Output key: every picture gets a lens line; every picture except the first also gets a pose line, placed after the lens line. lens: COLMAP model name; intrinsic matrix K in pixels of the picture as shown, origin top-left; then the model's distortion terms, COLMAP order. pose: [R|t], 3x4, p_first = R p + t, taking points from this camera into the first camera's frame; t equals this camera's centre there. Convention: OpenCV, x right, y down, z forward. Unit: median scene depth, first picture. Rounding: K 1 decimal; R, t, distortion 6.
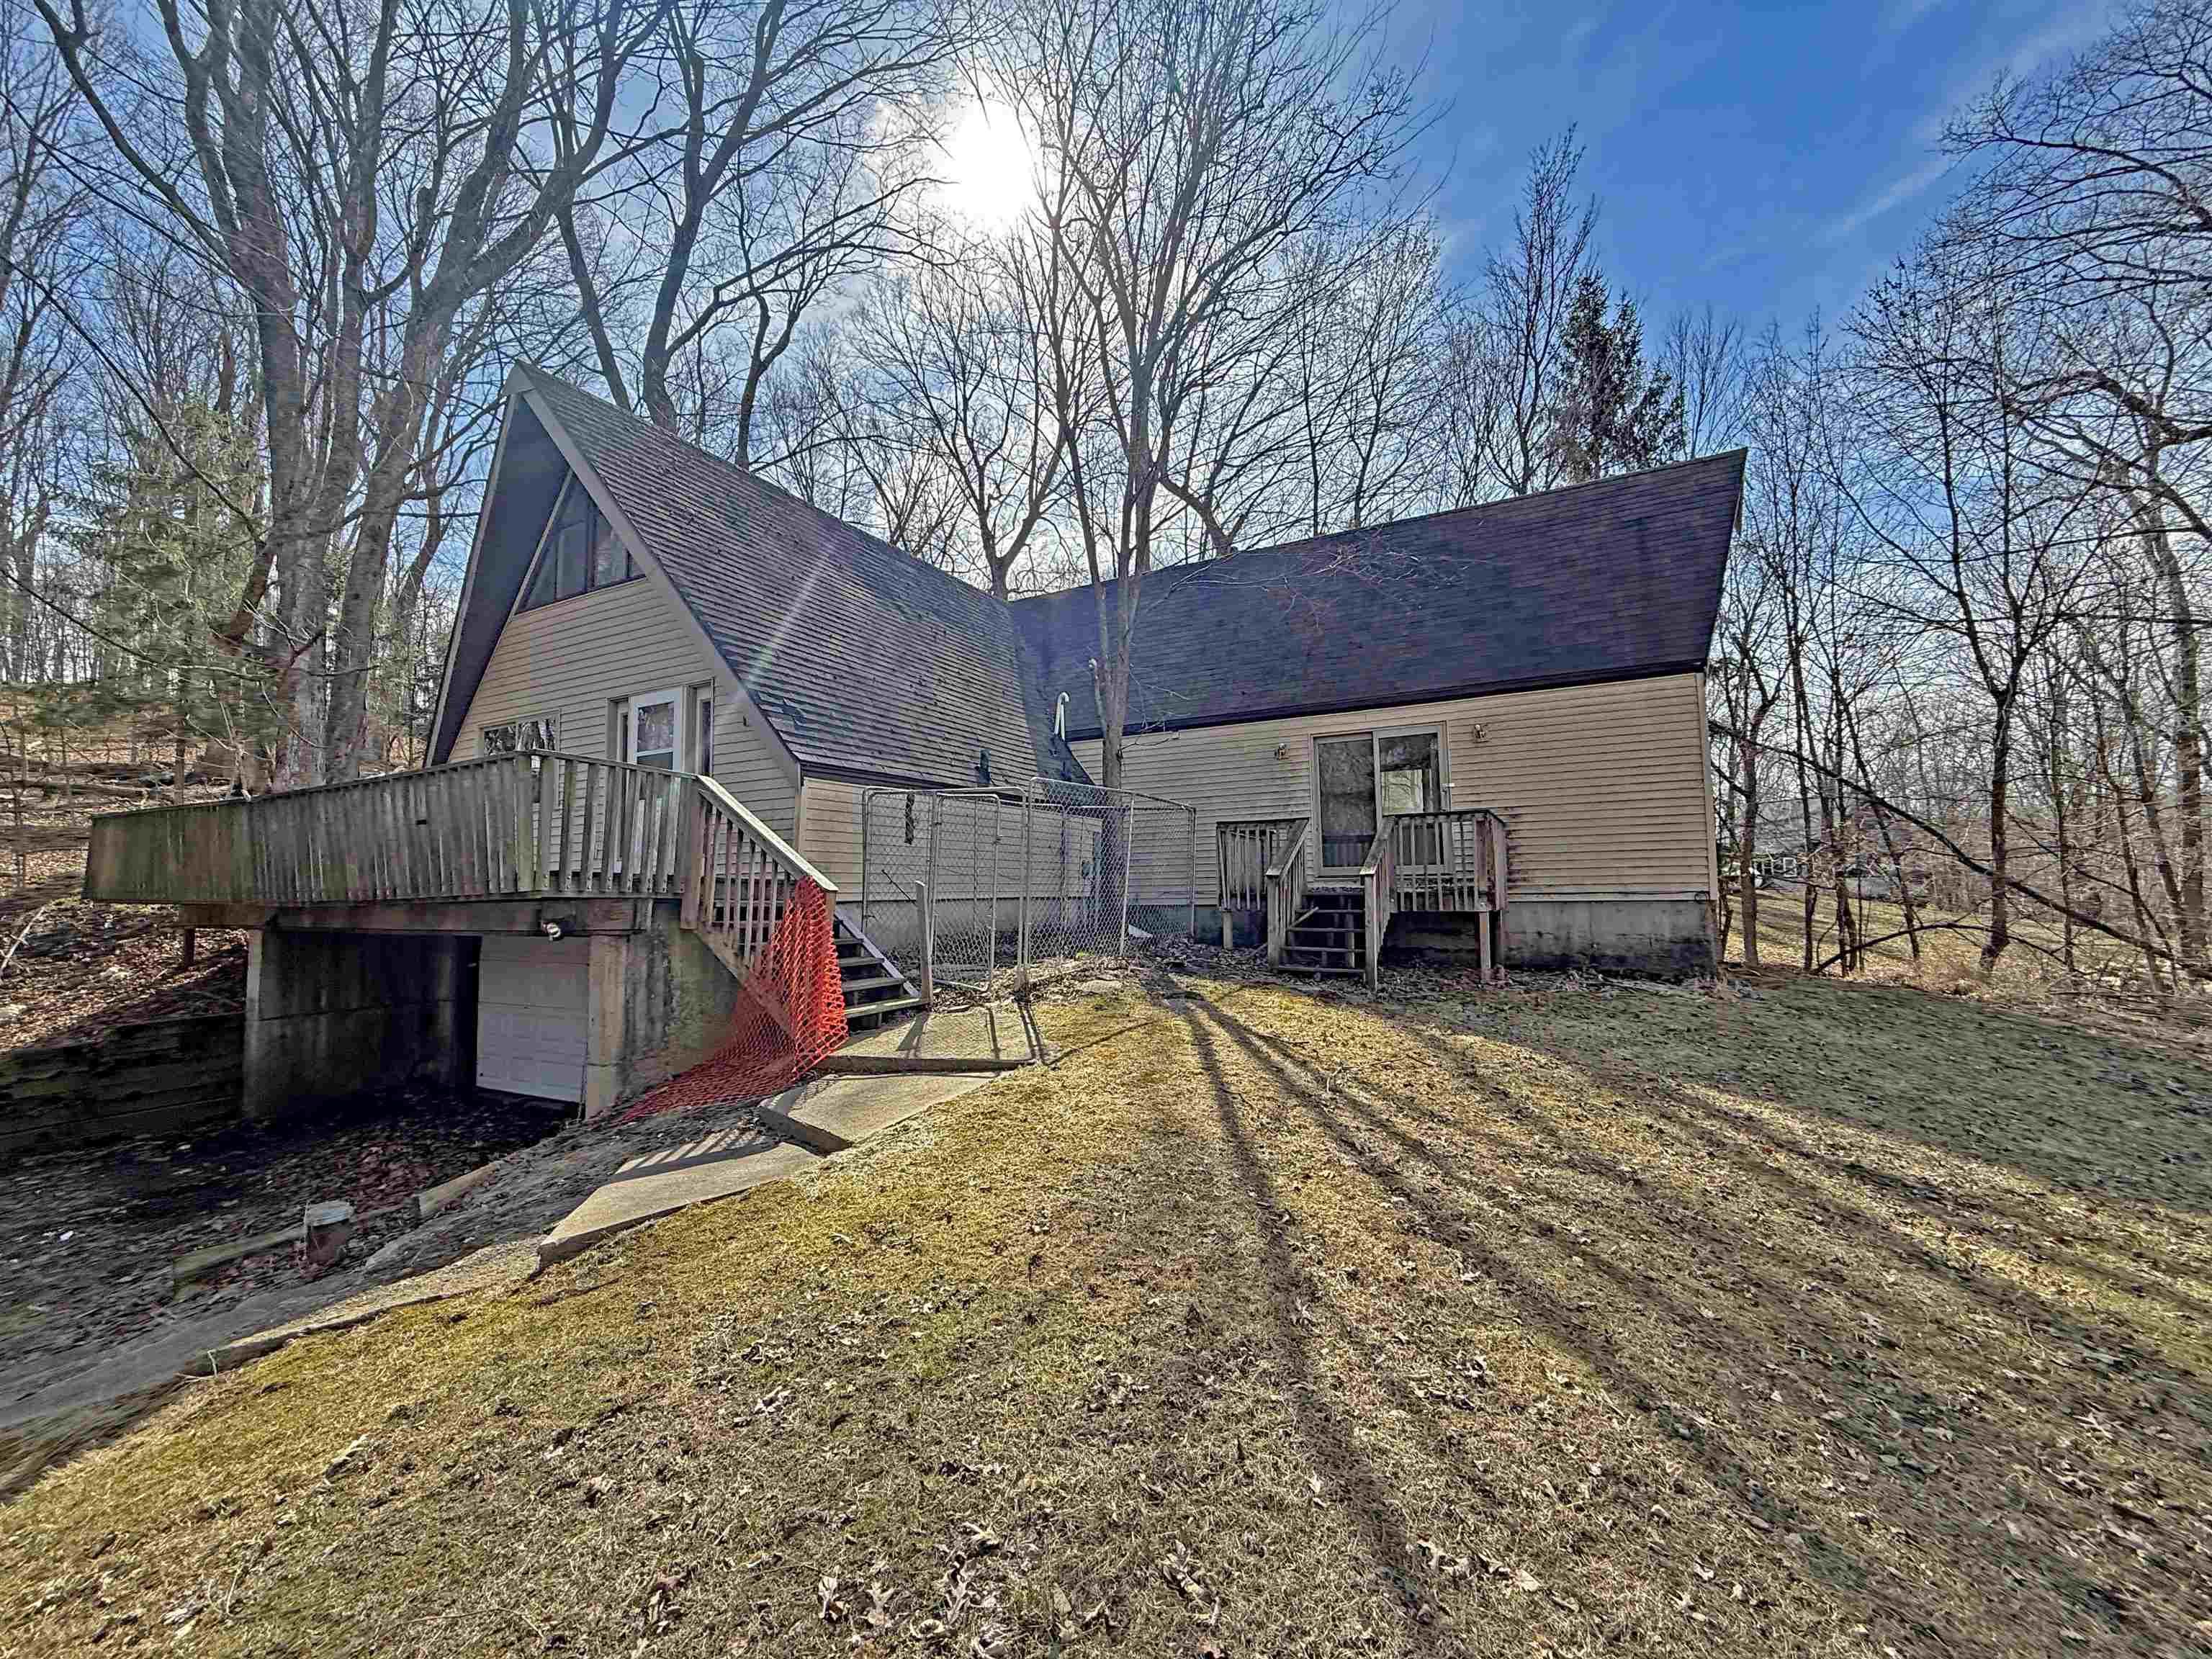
lens RADIAL K [[881.7, 0, 1098.8], [0, 881.7, 829.1], [0, 0, 1]] dist [-0.000778, 0.000083]
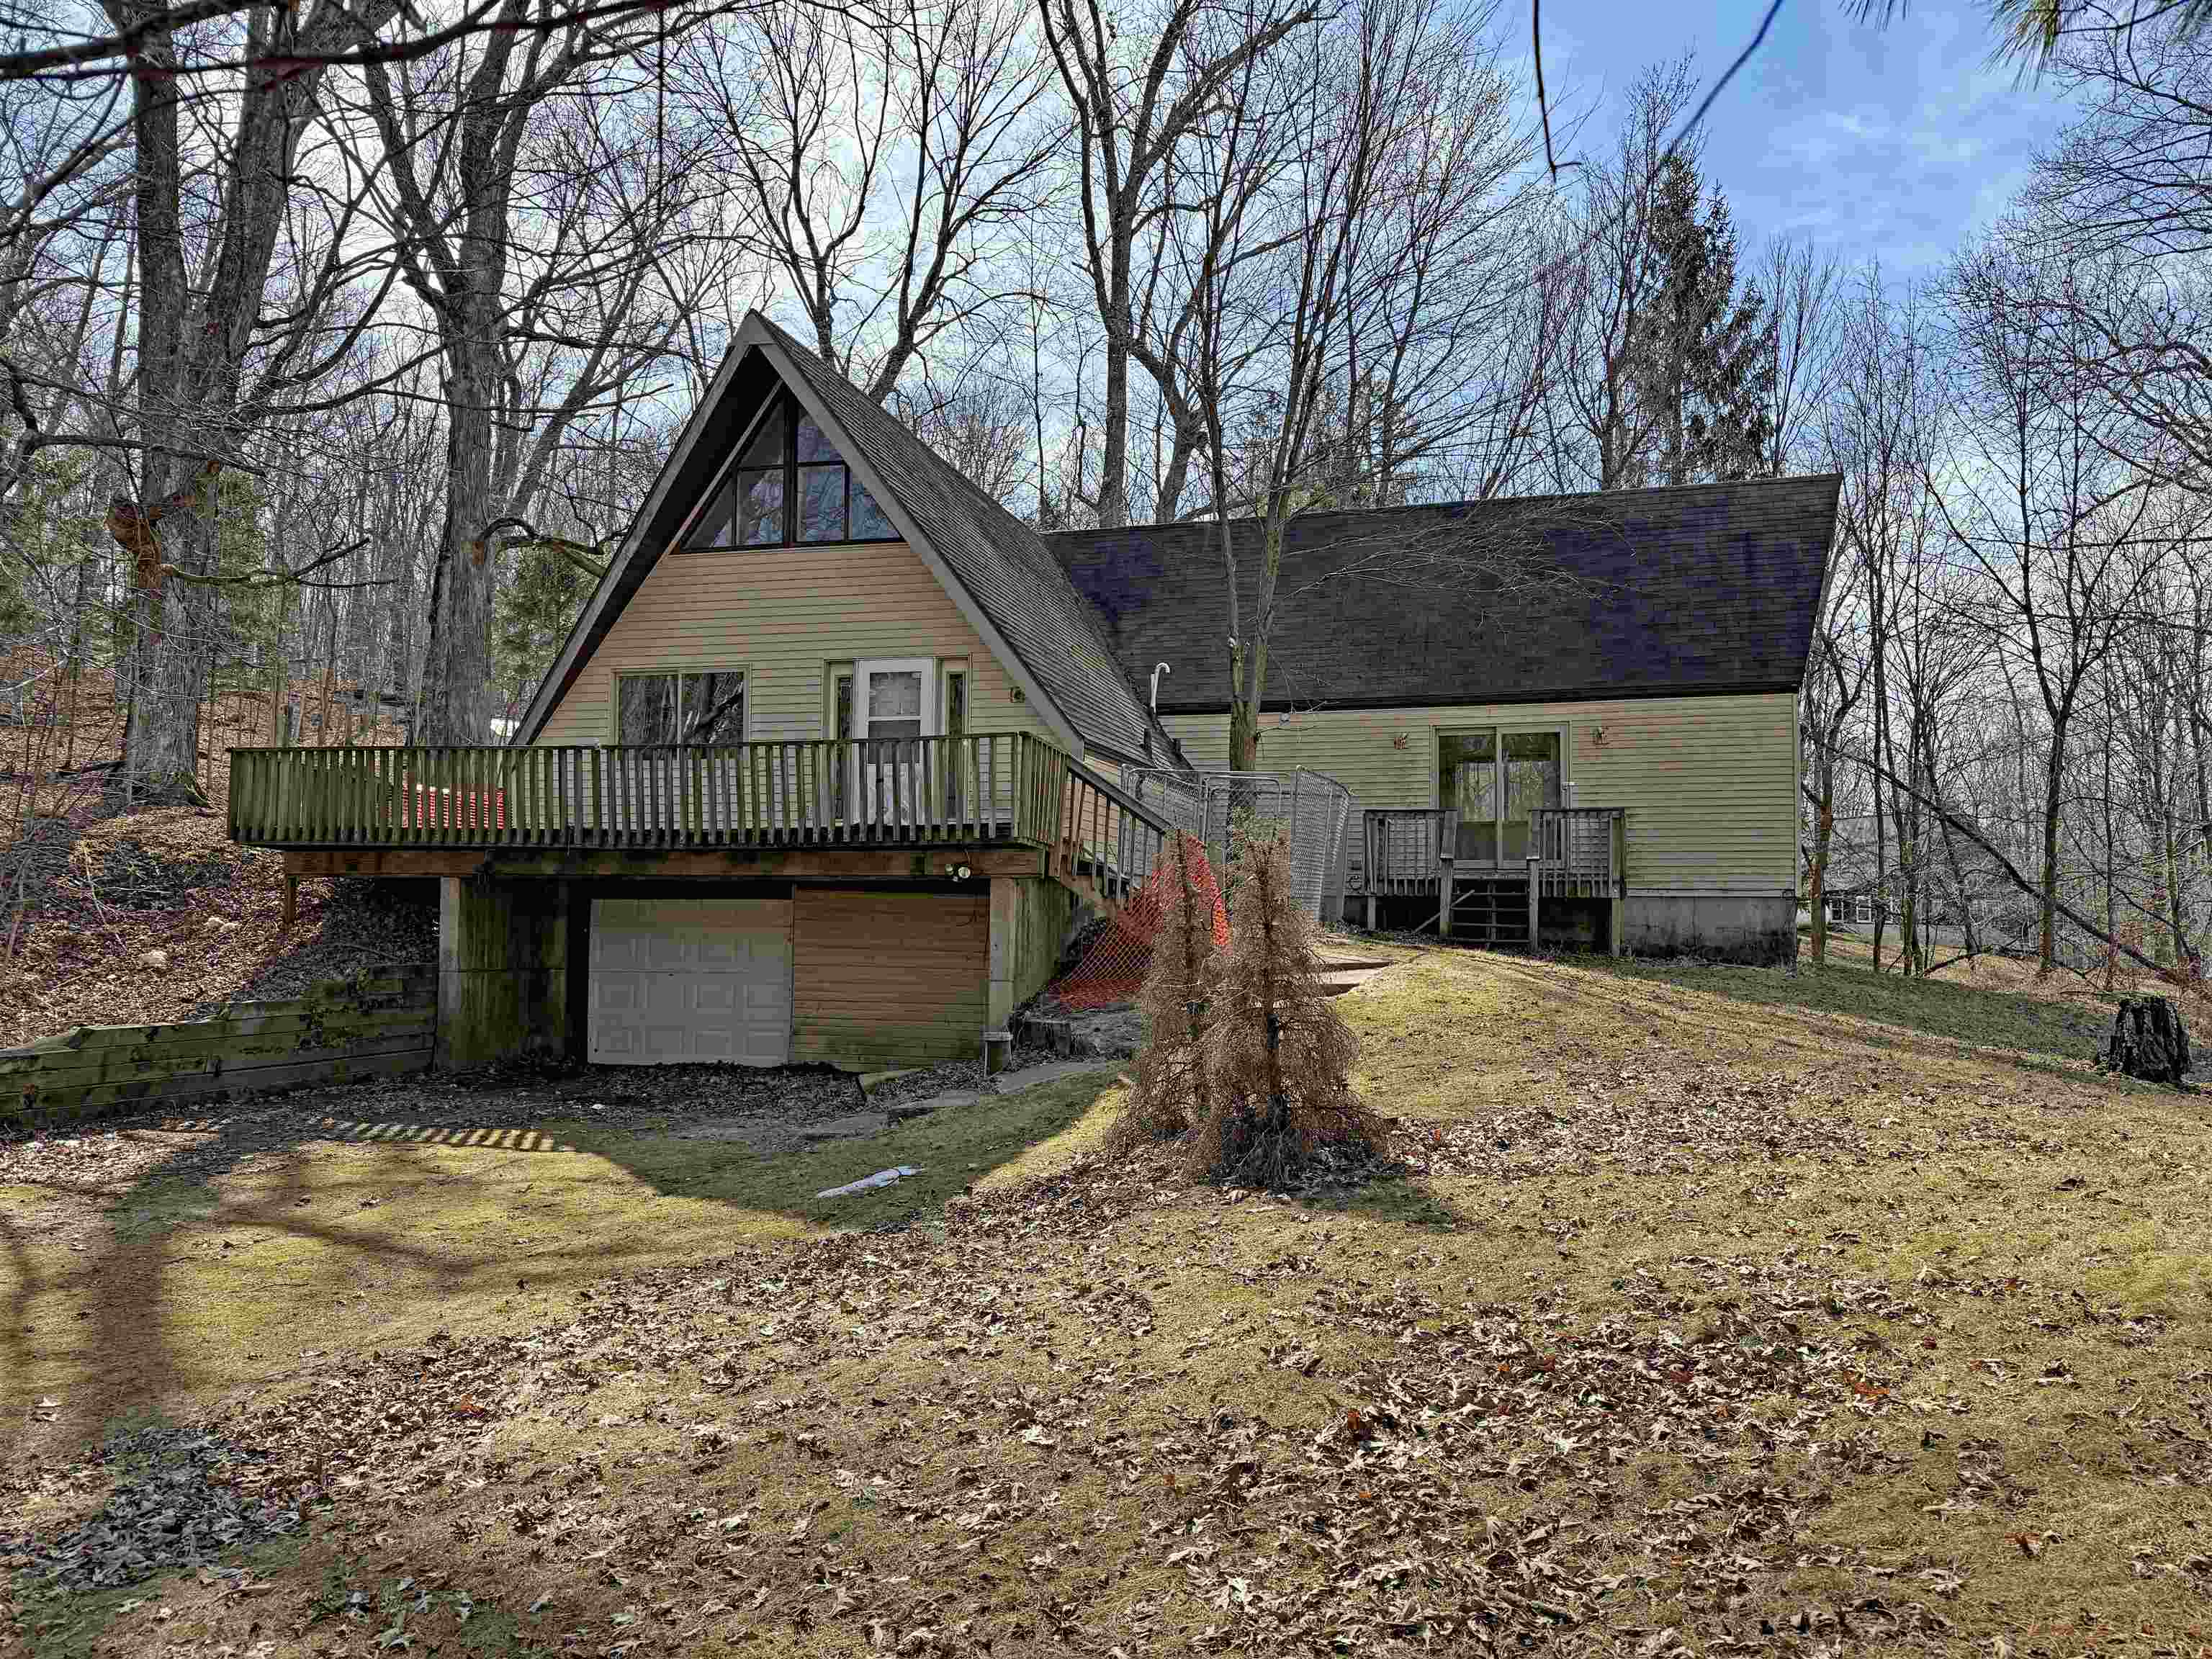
lens RADIAL K [[1580.0, 0, 1106.0], [0, 1580.0, 829.5], [0, 0, 1]] dist [0.132190, -0.137201]
pose [[0.974760, 0.040563, 0.219538, -0.496832], [-0.041369, 0.999144, -0.000926, 0.026349], [-0.219387, -0.008180, 0.975604, -0.657035]]
